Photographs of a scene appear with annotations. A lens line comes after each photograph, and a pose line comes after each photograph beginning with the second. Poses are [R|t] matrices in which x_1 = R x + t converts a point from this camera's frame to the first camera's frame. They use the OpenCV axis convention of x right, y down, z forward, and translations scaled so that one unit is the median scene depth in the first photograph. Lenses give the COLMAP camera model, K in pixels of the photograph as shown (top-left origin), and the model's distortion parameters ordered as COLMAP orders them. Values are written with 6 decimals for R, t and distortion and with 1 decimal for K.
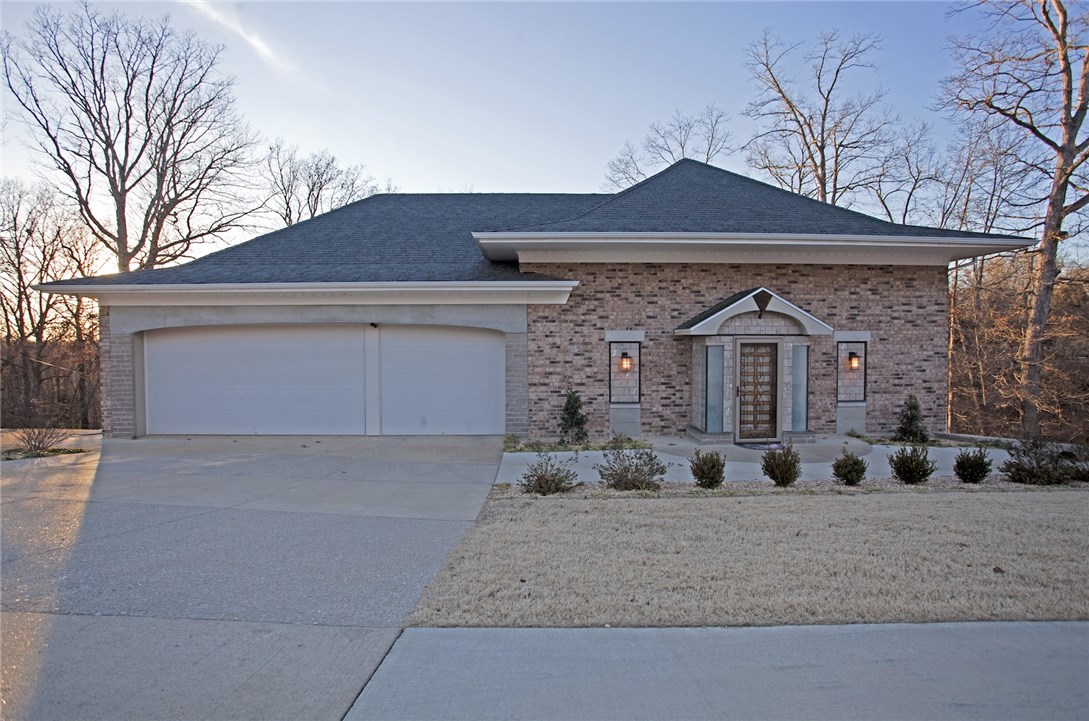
lens RADIAL K [[537.5, 0, 544.8], [0, 537.5, 358.9], [0, 0, 1]] dist [-0.046044, 0.003077]
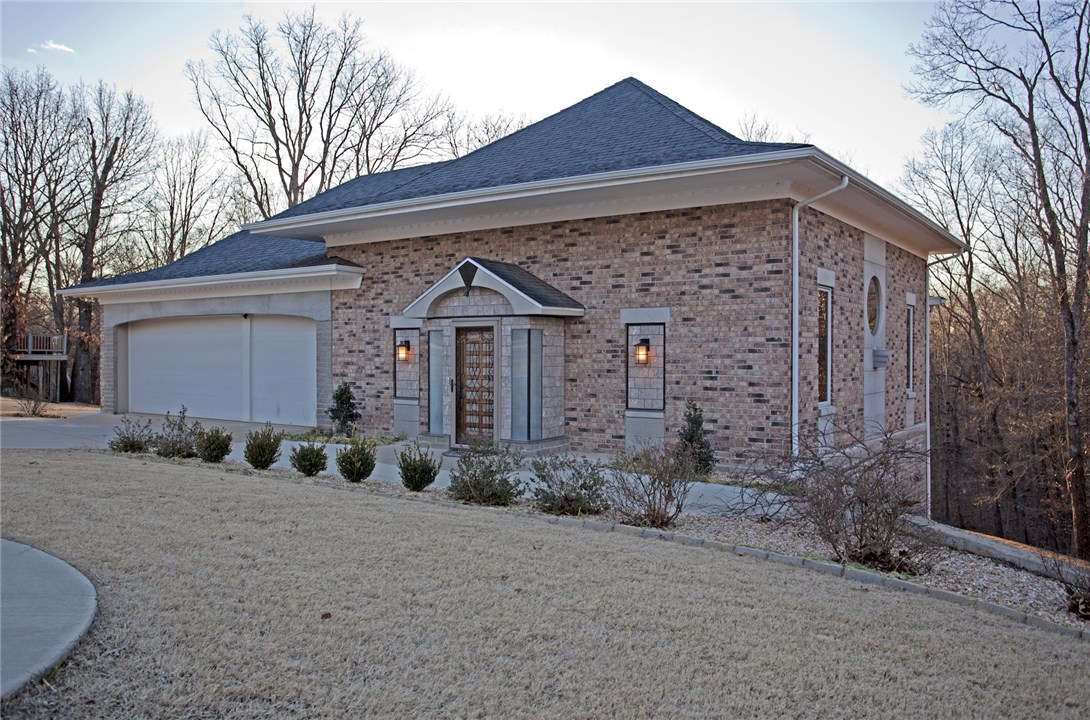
lens RADIAL K [[798.1, 0, 546.5], [0, 798.1, 357.8], [0, 0, 1]] dist [-0.031562, 0.003606]
pose [[0.812232, 0.008413, -0.583274, 1.089645], [-0.017100, 0.999810, -0.009392, 0.024310], [0.583084, 0.017602, 0.812221, 0.076910]]
